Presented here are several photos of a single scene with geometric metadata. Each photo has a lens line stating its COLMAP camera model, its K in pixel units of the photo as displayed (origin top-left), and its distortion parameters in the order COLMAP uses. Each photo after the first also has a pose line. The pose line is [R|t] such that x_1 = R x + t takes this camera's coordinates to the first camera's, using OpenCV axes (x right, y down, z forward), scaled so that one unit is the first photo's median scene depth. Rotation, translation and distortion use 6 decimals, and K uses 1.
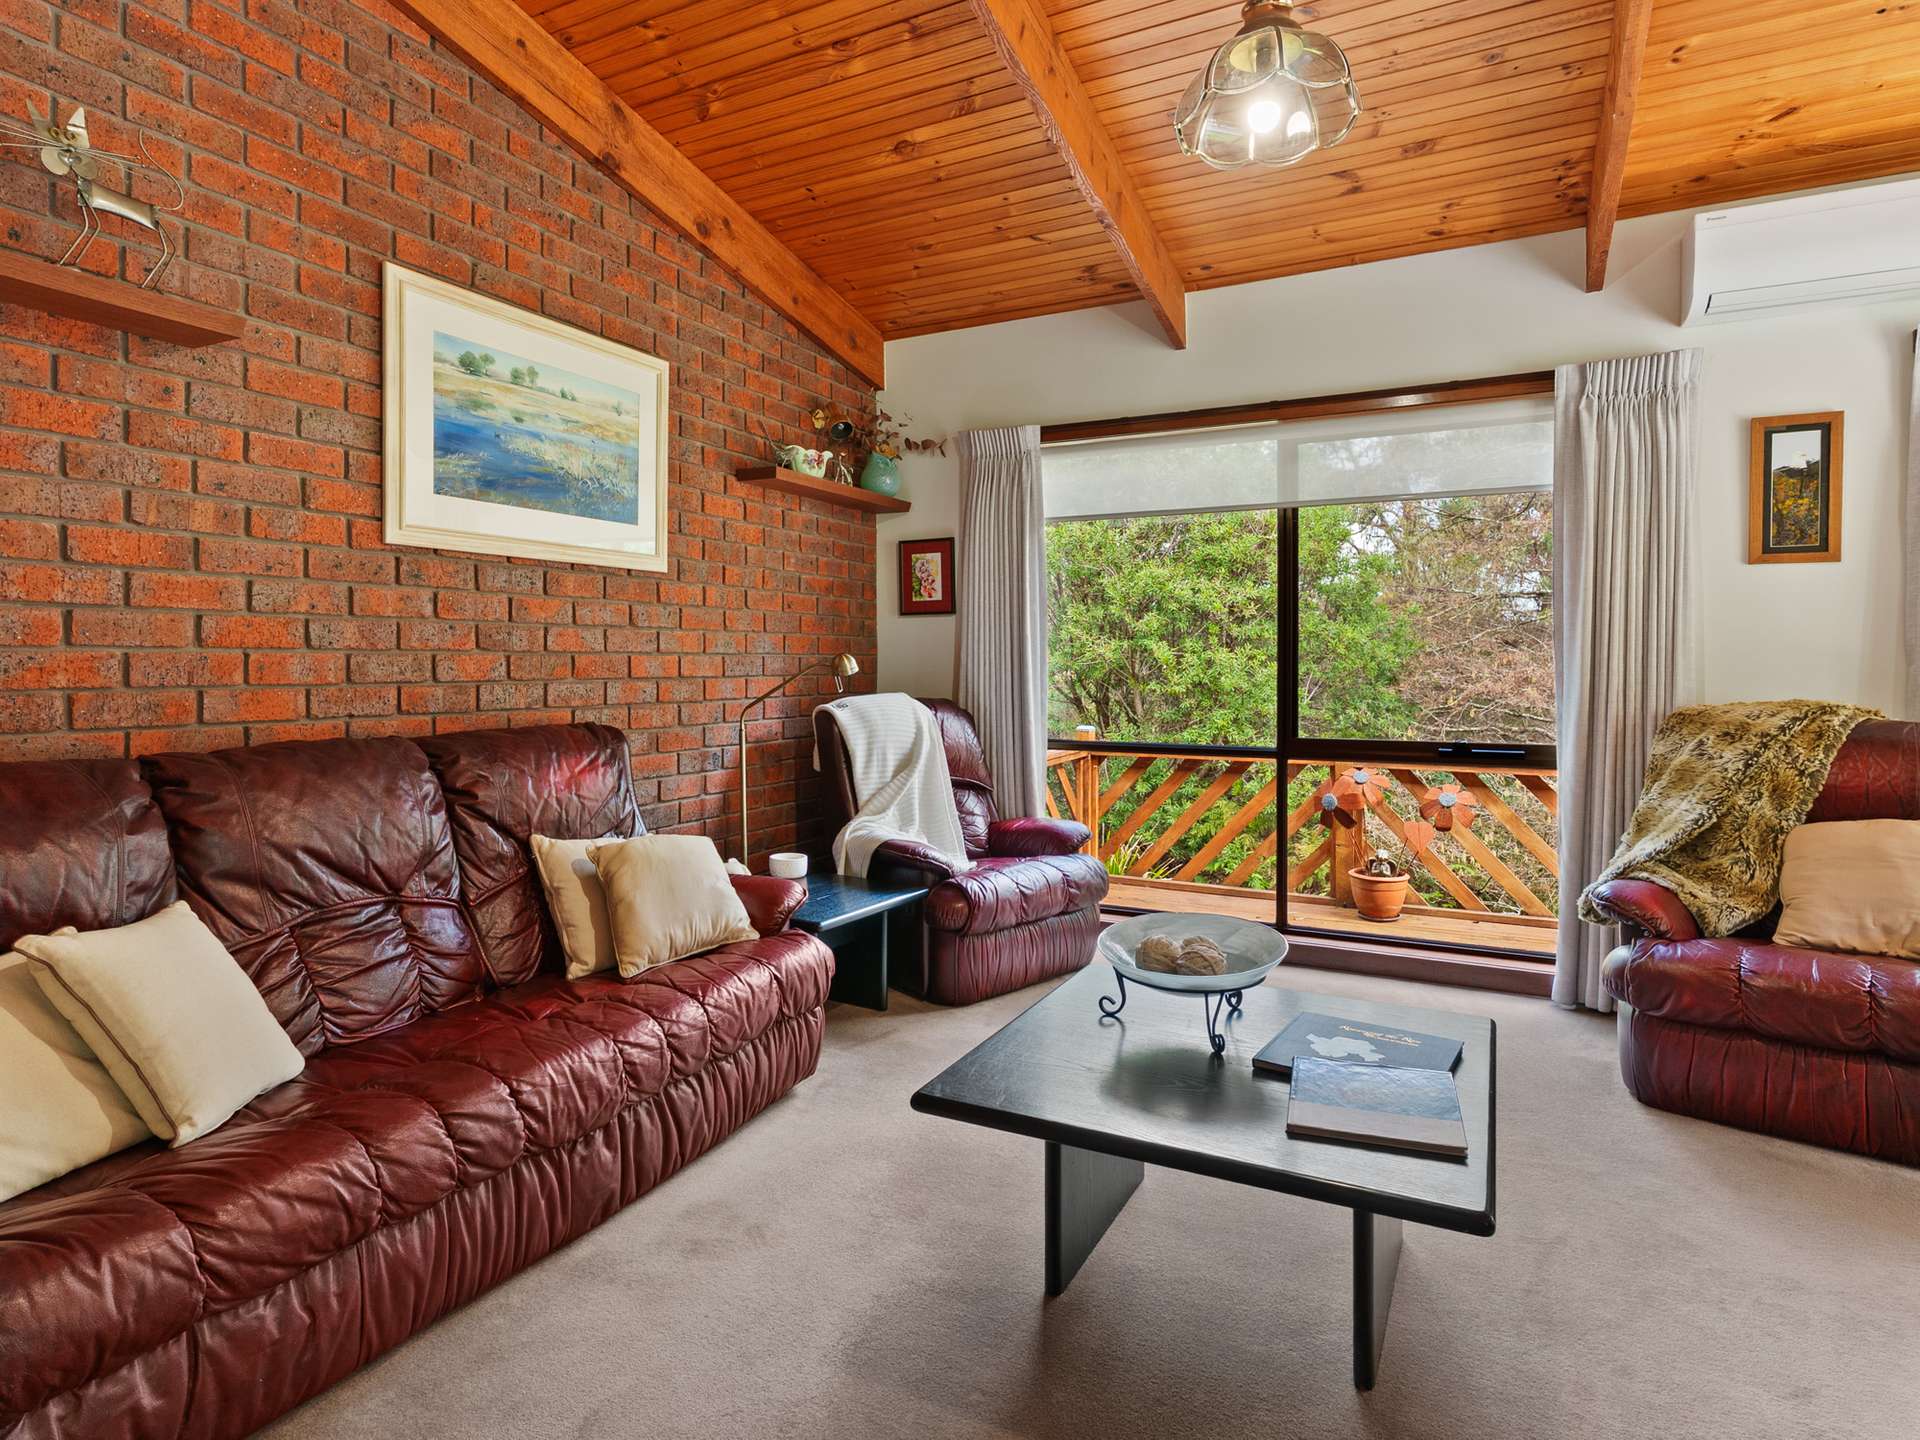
lens RADIAL K [[1046.1, 0, 952.3], [0, 1046.1, 714.0], [0, 0, 1]] dist [-0.001124, -0.000470]
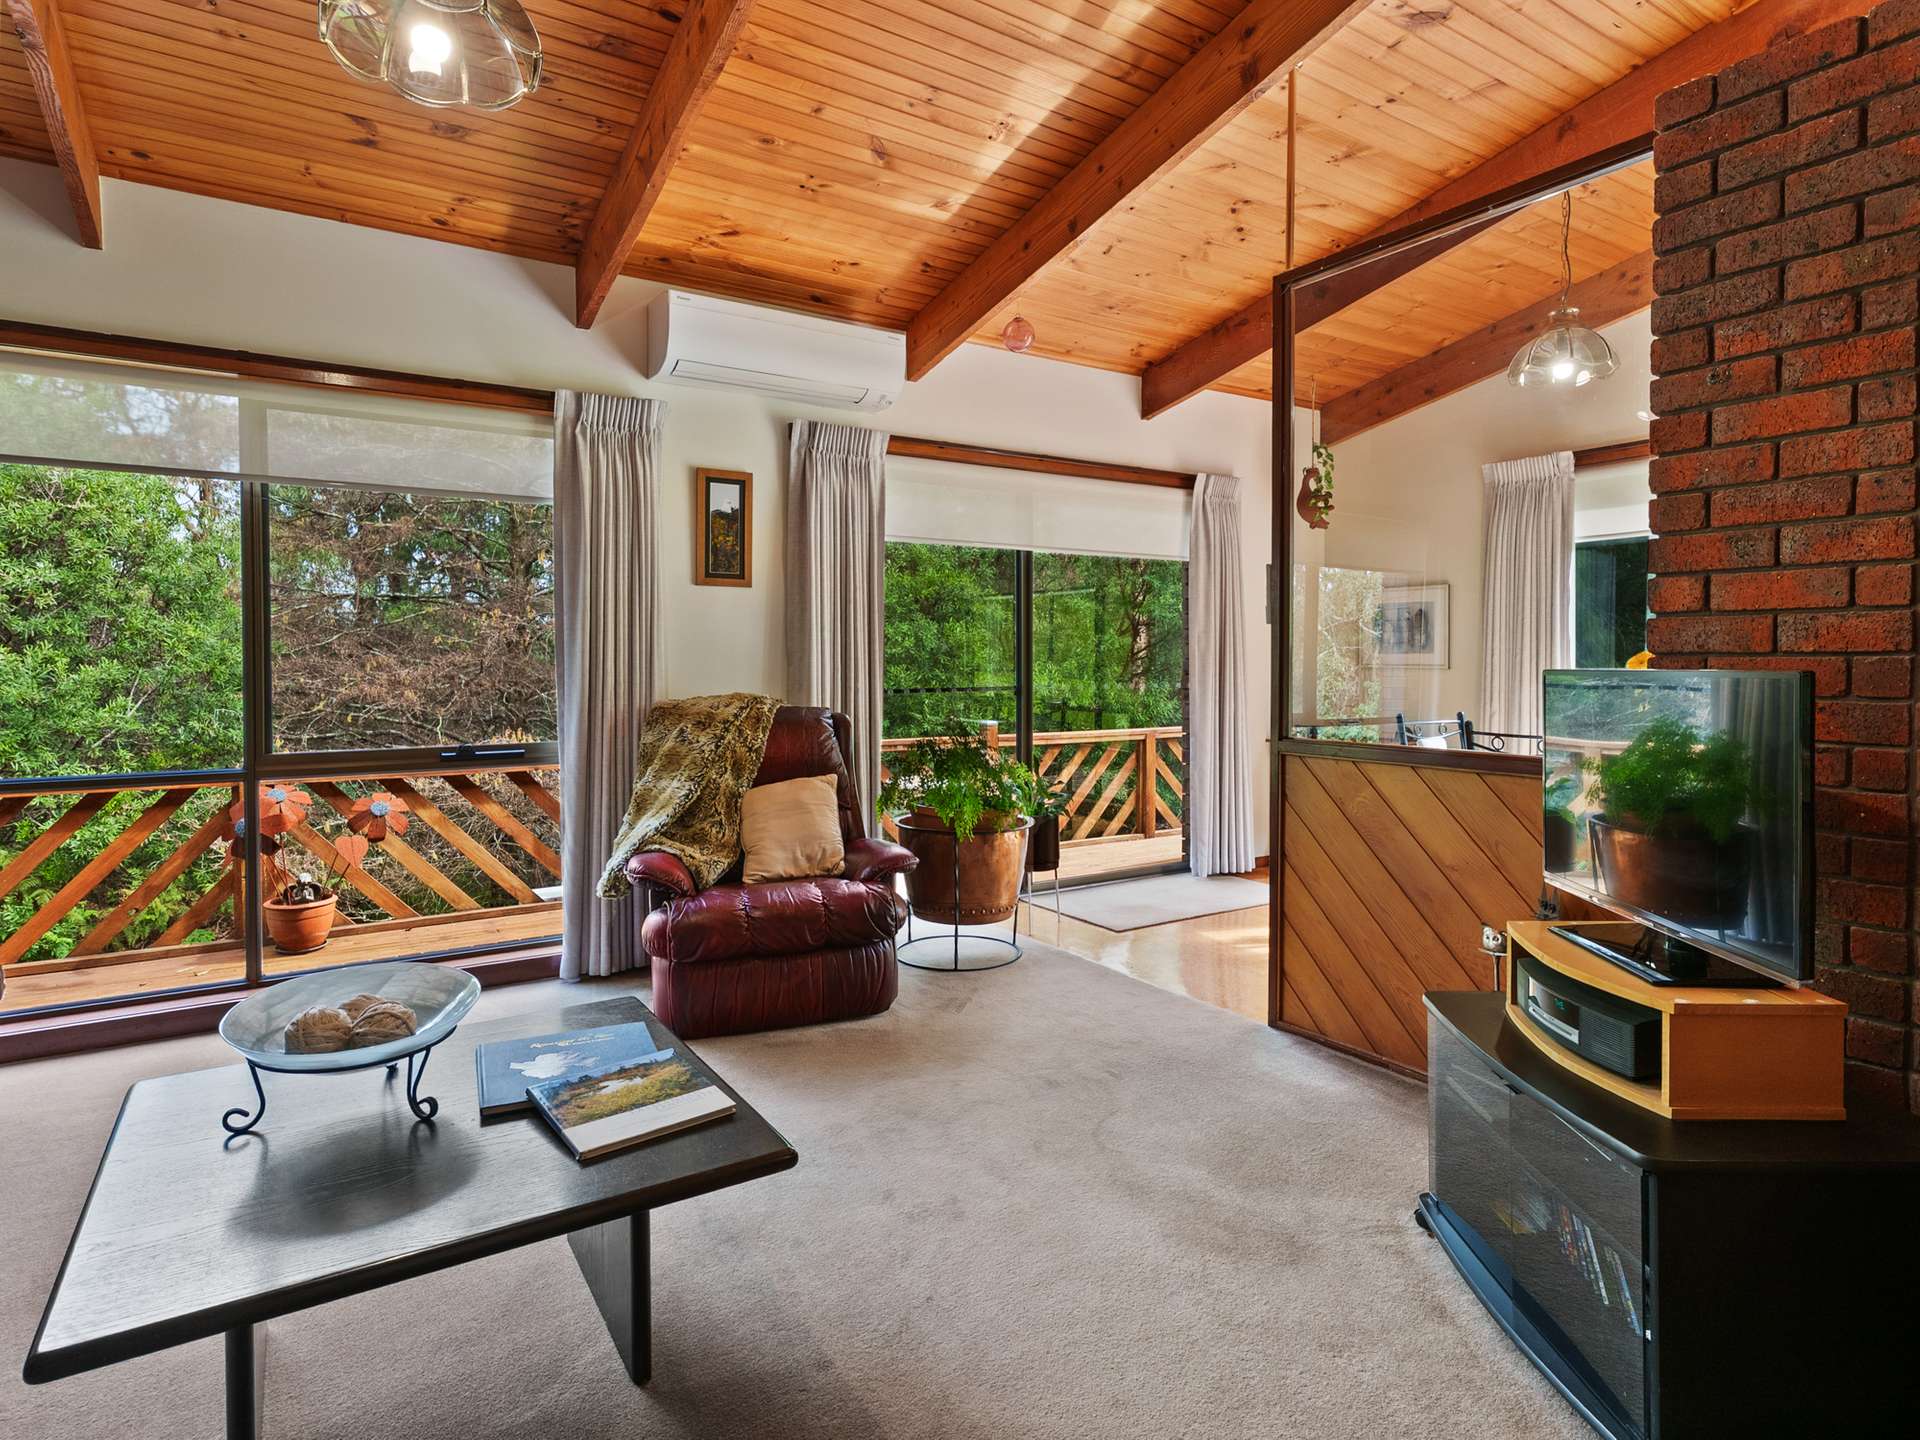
lens RADIAL K [[1046.1, 0, 953.5], [0, 1046.1, 719.5], [0, 0, 1]] dist [-0.001124, -0.000470]
pose [[0.496494, -0.048149, 0.866704, -0.173664], [0.045820, 0.998522, 0.029224, -0.006507], [-0.866830, 0.025203, 0.497966, 0.125415]]
